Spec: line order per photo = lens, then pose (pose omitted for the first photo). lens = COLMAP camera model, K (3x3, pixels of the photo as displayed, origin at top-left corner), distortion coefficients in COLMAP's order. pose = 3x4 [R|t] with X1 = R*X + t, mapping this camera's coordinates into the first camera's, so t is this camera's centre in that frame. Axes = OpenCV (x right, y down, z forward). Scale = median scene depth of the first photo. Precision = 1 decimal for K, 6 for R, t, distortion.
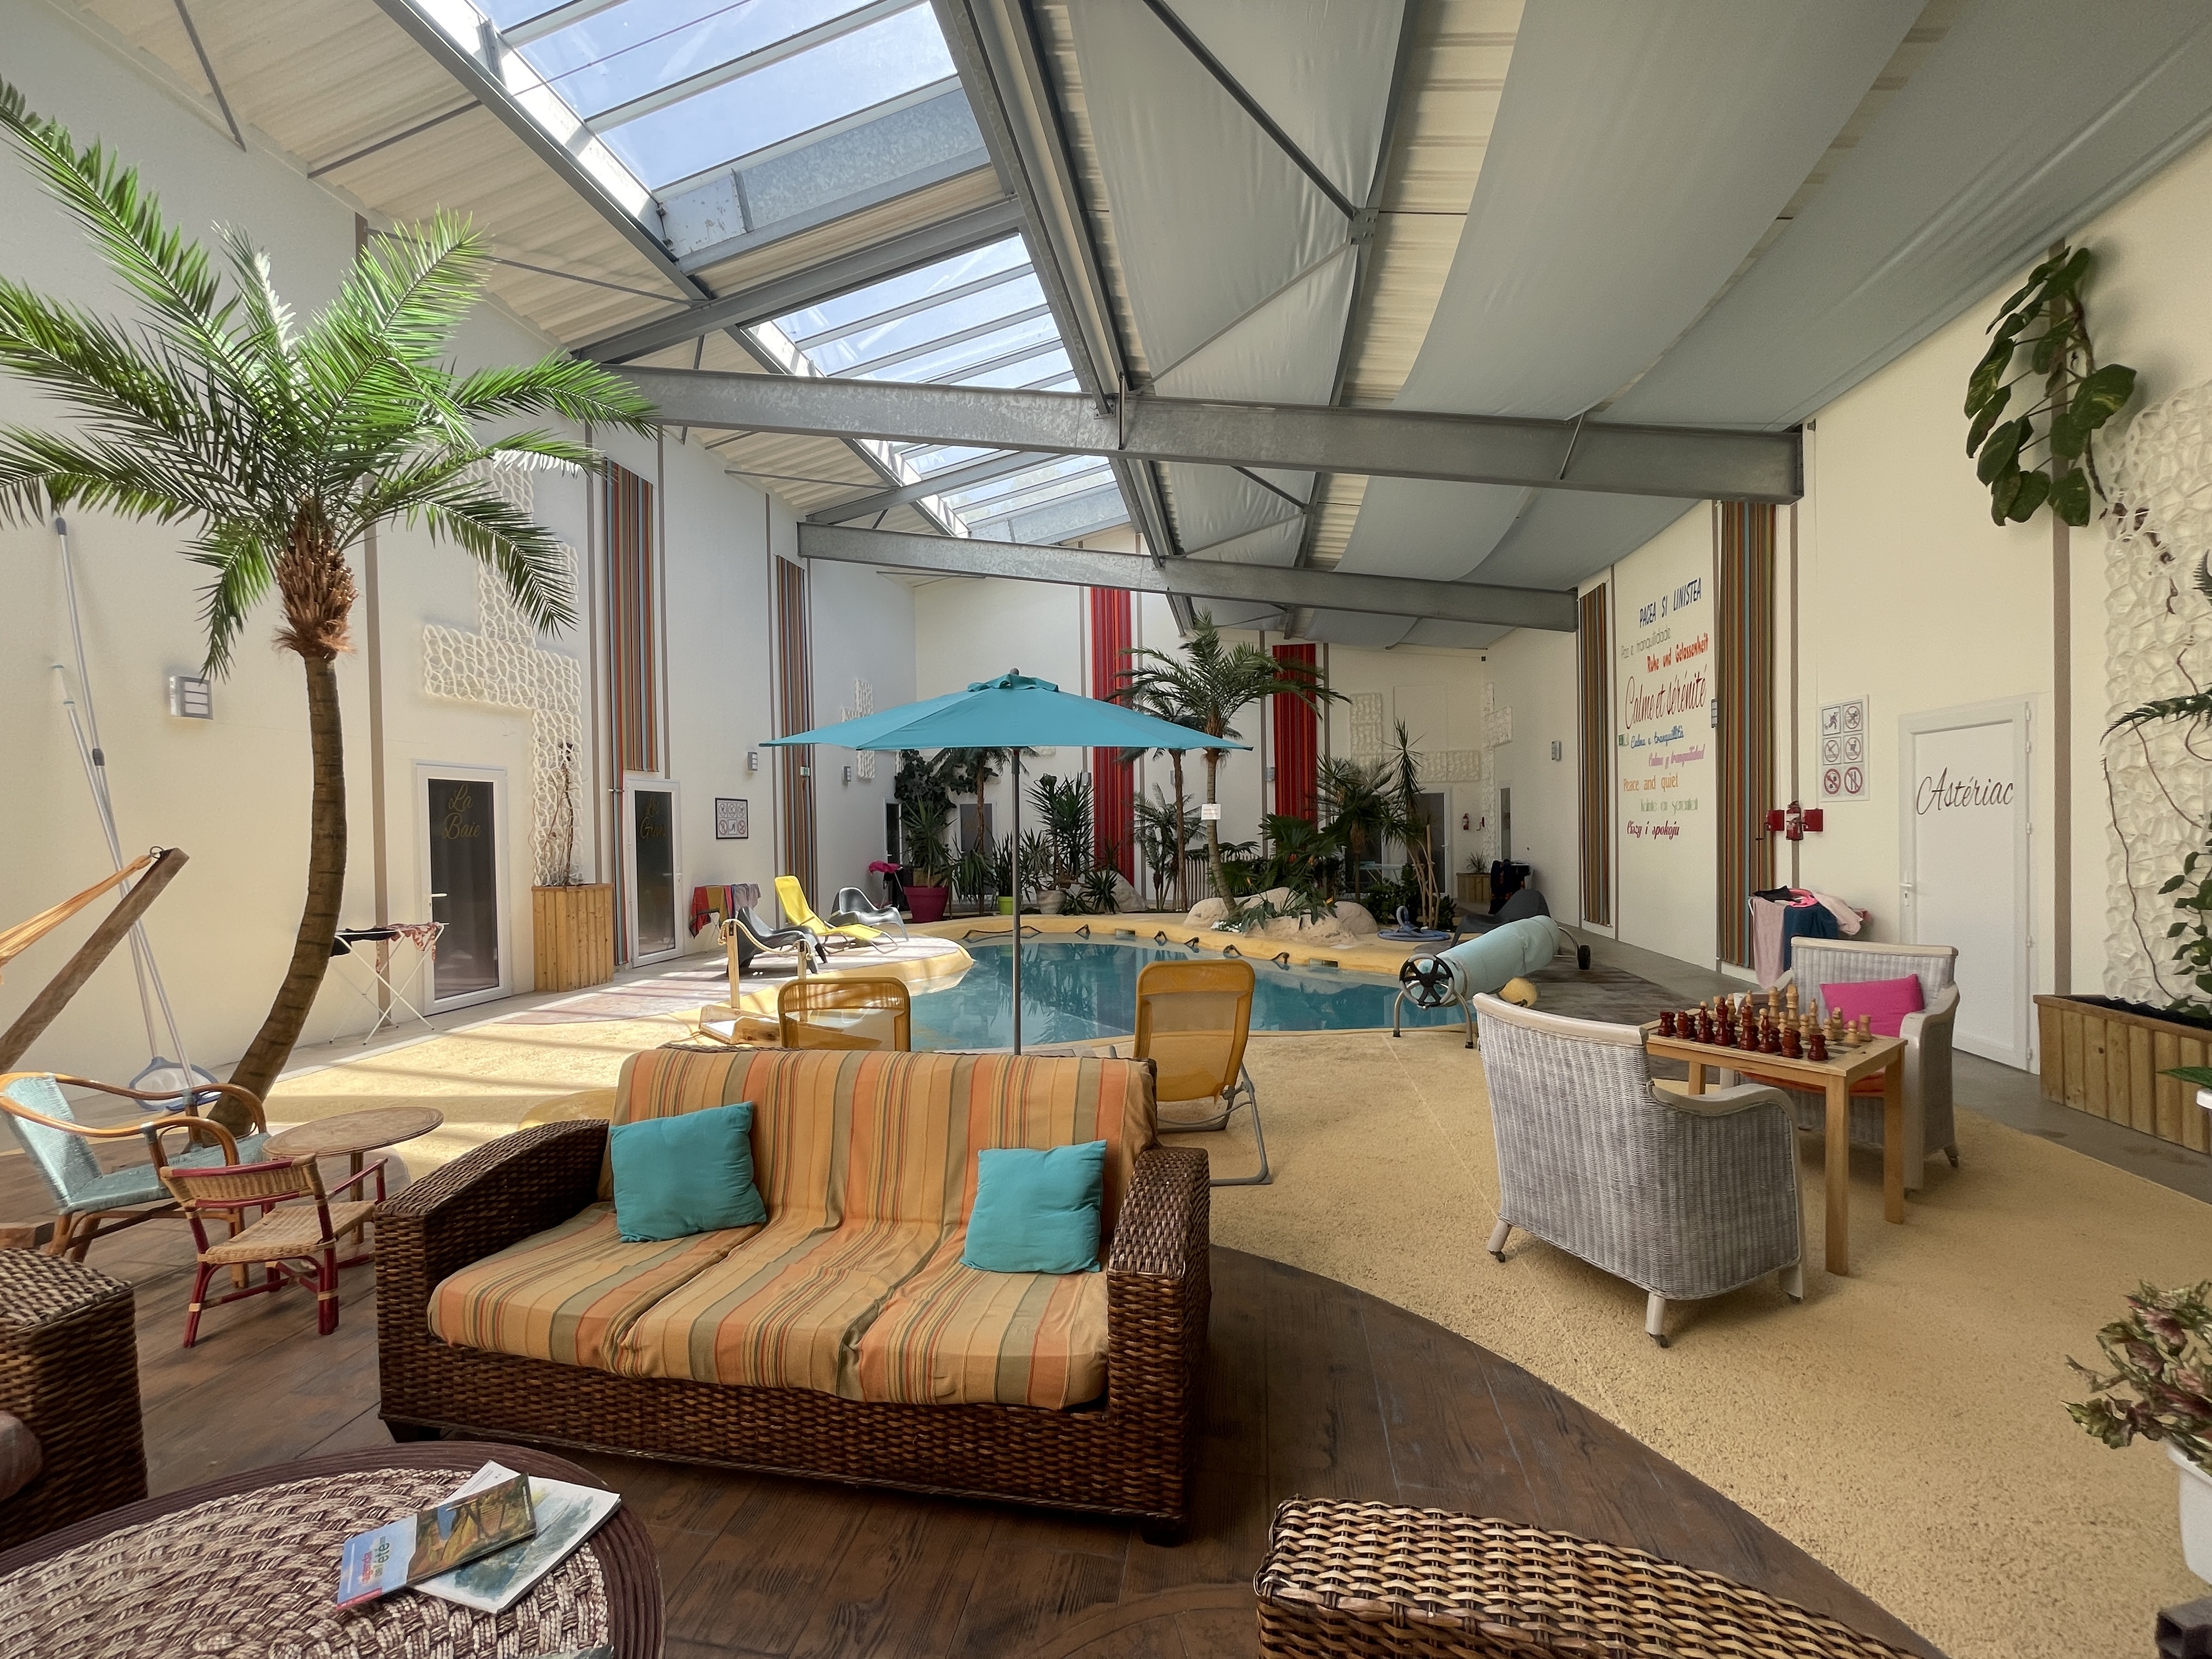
lens RADIAL K [[902.4, 0, 1108.3], [0, 902.4, 835.4], [0, 0, 1]] dist [-0.002488, 0.000828]
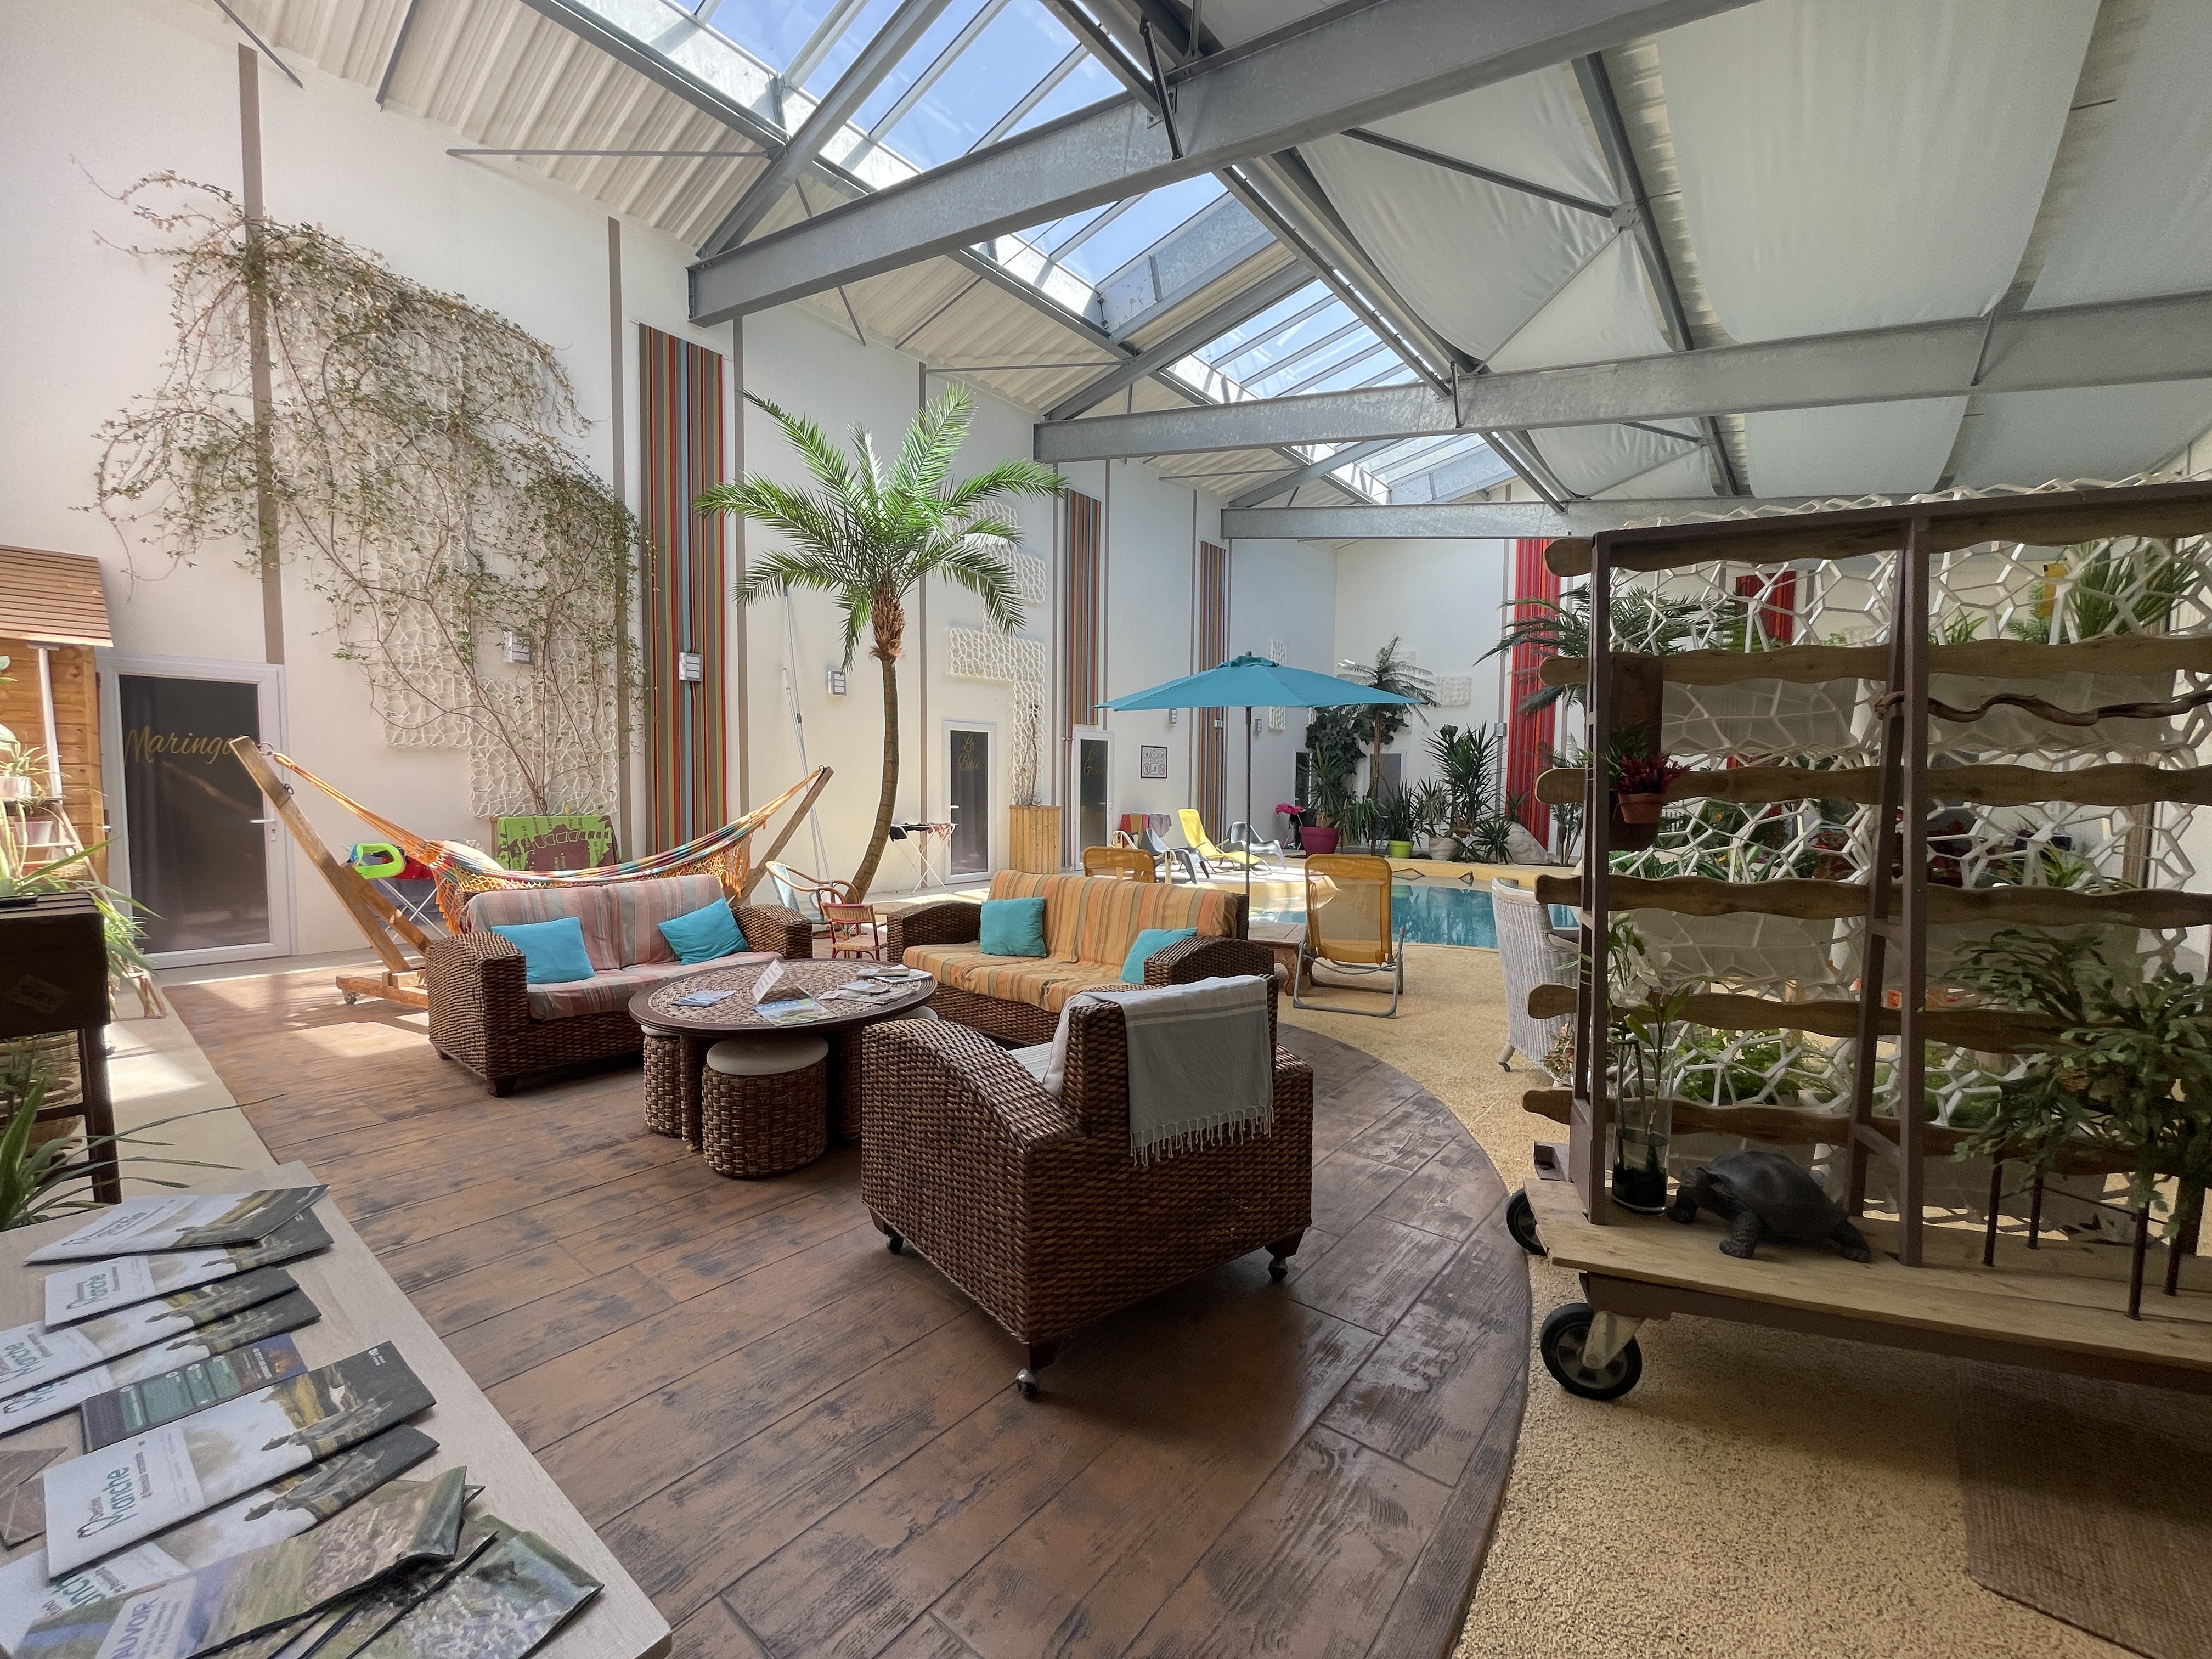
lens RADIAL K [[902.4, 0, 1099.1], [0, 902.4, 830.6], [0, 0, 1]] dist [-0.002488, 0.000828]
pose [[0.869922, 0.051609, -0.490482, 0.204565], [-0.028288, 0.998094, 0.054849, 0.014917], [0.492378, -0.033839, 0.869724, -0.193094]]
